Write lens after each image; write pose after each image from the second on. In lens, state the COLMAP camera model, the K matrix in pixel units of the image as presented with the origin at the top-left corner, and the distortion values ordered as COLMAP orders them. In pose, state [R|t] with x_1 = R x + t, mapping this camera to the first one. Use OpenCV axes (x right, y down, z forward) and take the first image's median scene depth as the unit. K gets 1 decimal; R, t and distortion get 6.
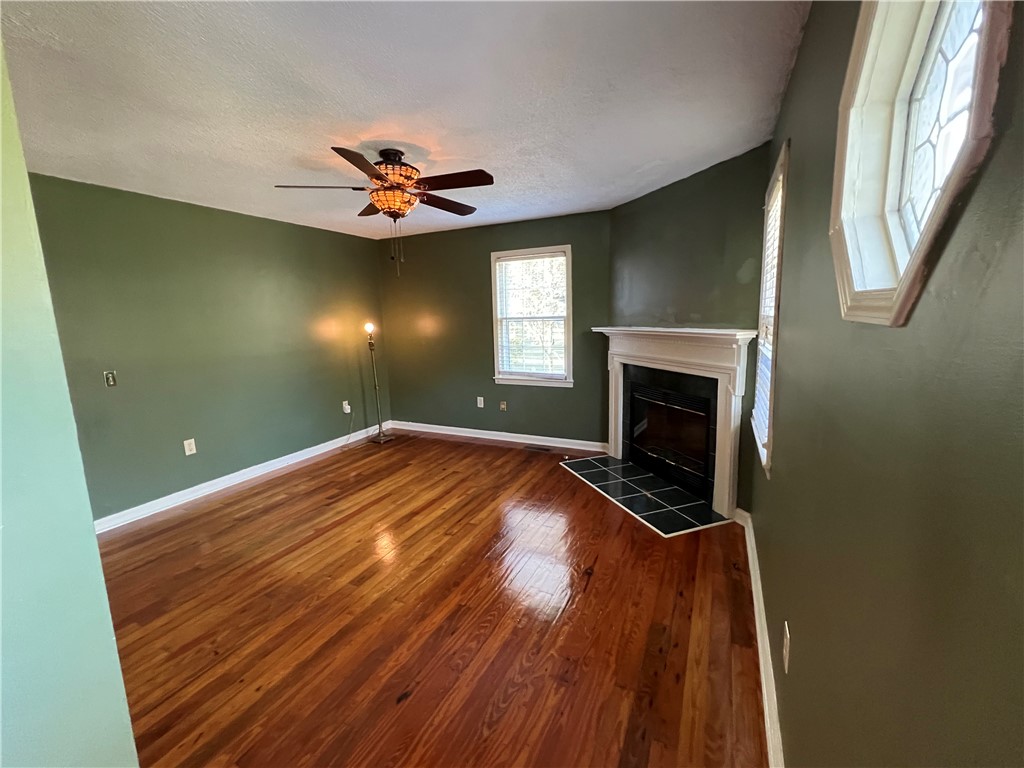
lens RADIAL K [[436.5, 0, 509.4], [0, 436.5, 383.1], [0, 0, 1]] dist [0.000111, -0.000137]
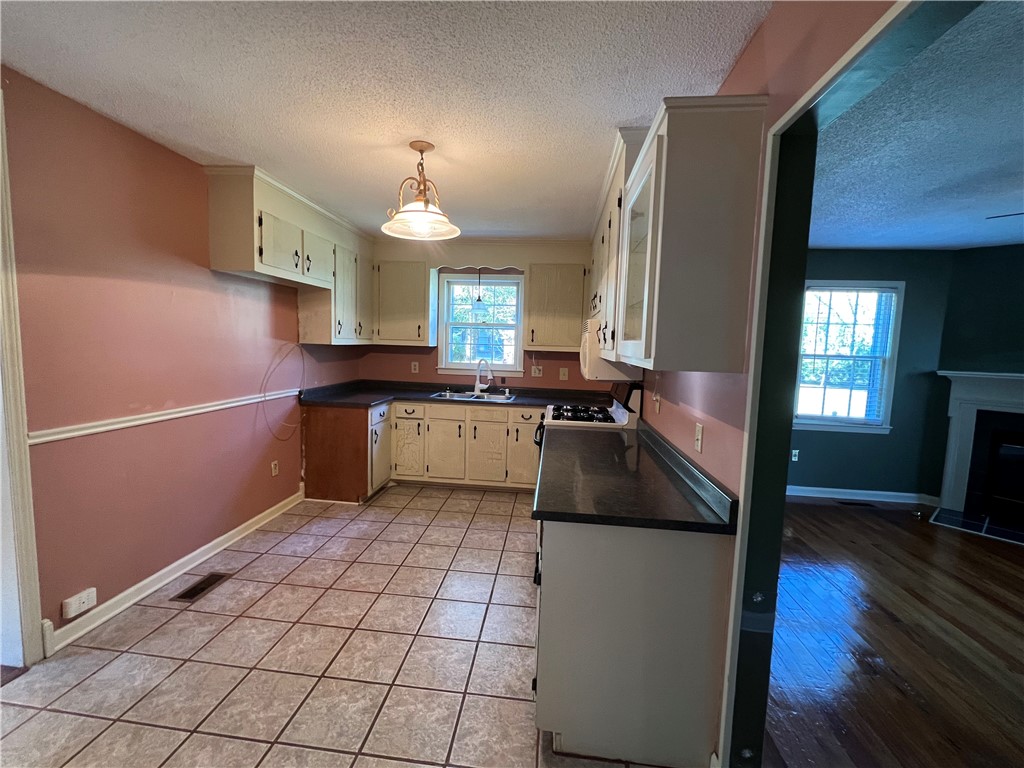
lens RADIAL K [[430.1, 0, 512.0], [0, 430.1, 384.0], [0, 0, 1]] dist [-0.000235, -0.000016]
pose [[0.945353, 0.024570, 0.325122, -0.930203], [-0.002589, 0.997691, -0.067869, -0.033003], [-0.326039, 0.063319, 0.943233, 0.414197]]
